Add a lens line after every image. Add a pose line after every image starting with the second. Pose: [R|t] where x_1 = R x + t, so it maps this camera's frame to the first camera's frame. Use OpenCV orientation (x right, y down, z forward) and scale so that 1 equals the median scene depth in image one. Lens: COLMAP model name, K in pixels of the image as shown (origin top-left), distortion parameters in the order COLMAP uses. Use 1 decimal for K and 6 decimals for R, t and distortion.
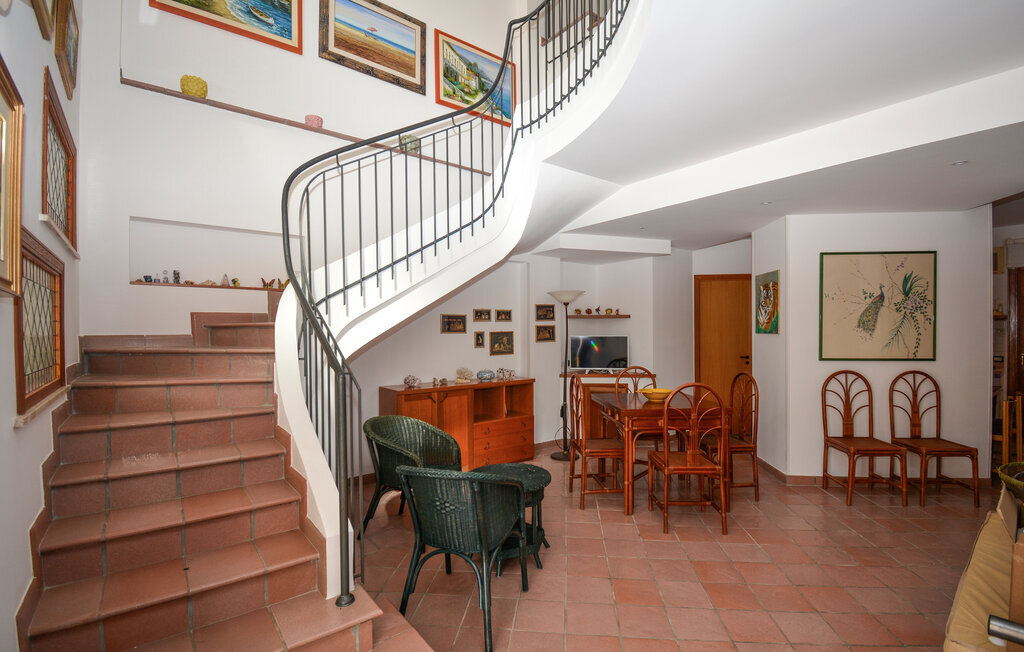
lens RADIAL K [[451.9, 0, 518.6], [0, 451.9, 336.4], [0, 0, 1]] dist [-0.023930, -0.007988]
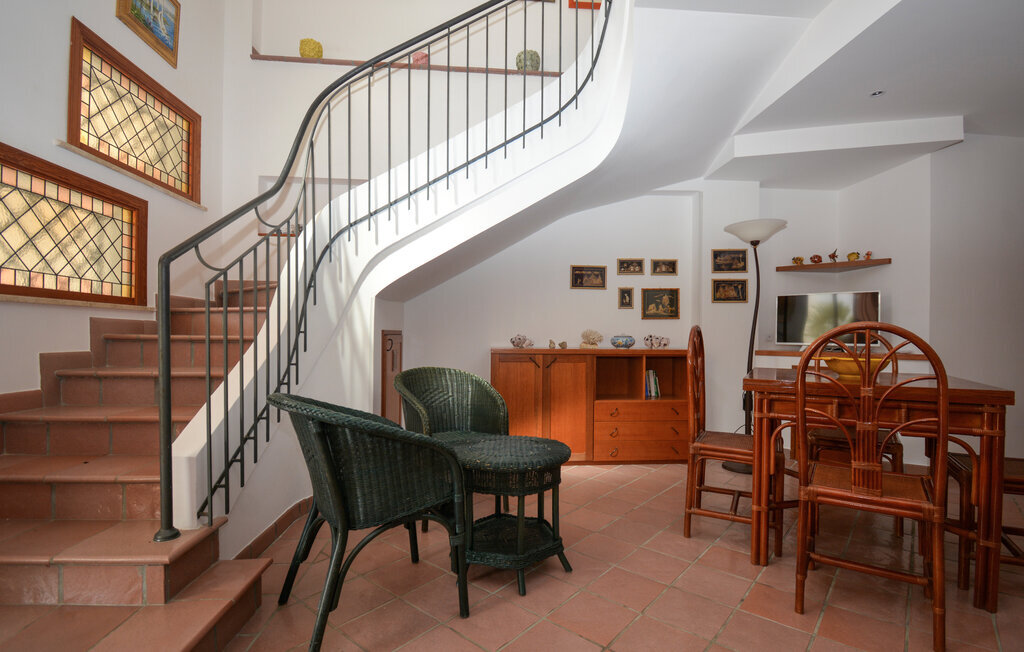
lens RADIAL K [[481.1, 0, 520.4], [0, 481.1, 325.0], [0, 0, 1]] dist [0.000459, -0.005749]
pose [[0.829578, 0.001244, -0.558390, 0.291232], [-0.017666, 0.999555, -0.024019, 0.099230], [0.558112, 0.029791, 0.829231, 0.279557]]
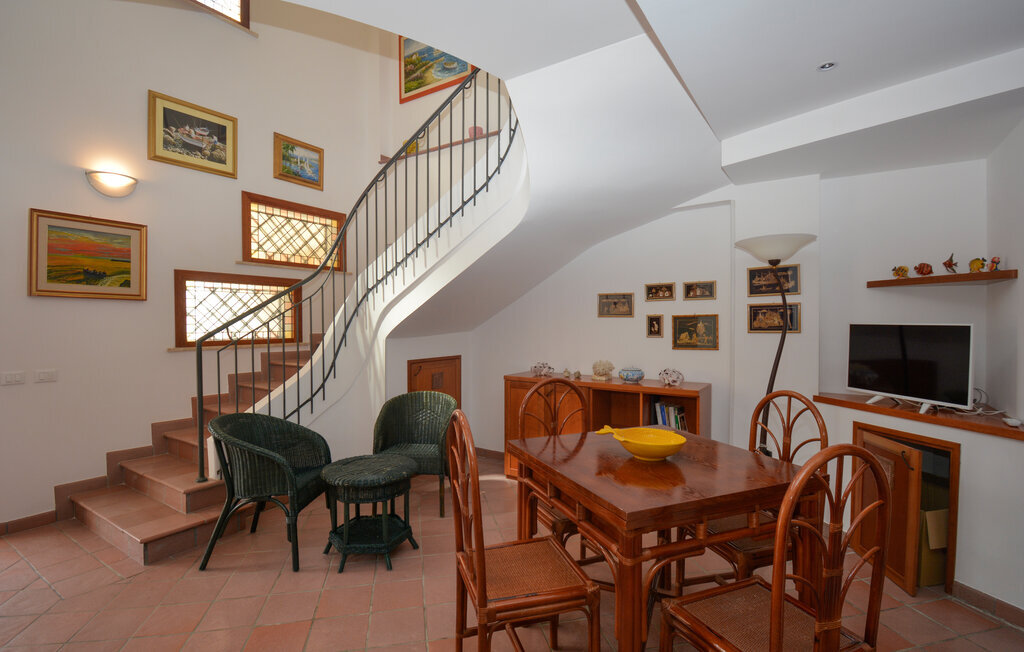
lens RADIAL K [[481.1, 0, 507.3], [0, 481.1, 318.7], [0, 0, 1]] dist [0.000459, -0.005749]
pose [[0.299259, 0.006249, -0.954151, 0.748781], [-0.008208, 0.999958, 0.003974, -0.007461], [0.954137, 0.006643, 0.299298, 0.707355]]
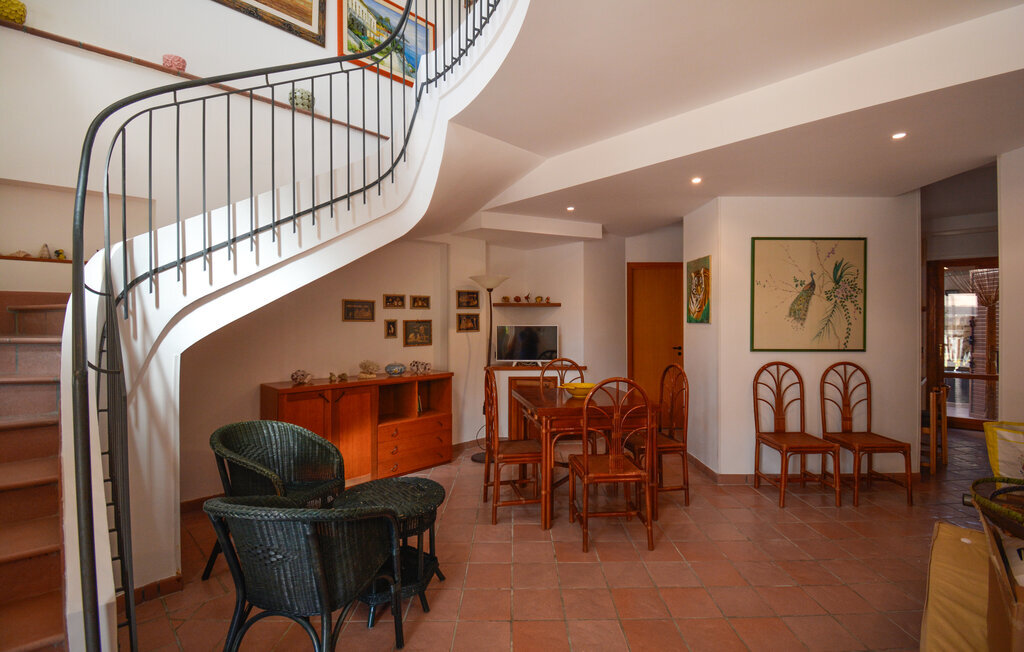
lens RADIAL K [[451.9, 0, 519.0], [0, 451.9, 323.8], [0, 0, 1]] dist [-0.023930, -0.007988]
pose [[0.992692, 0.004163, 0.120605, 0.072986], [-0.003136, 0.999957, -0.008699, 0.005343], [-0.120636, 0.008257, 0.992662, 0.117408]]
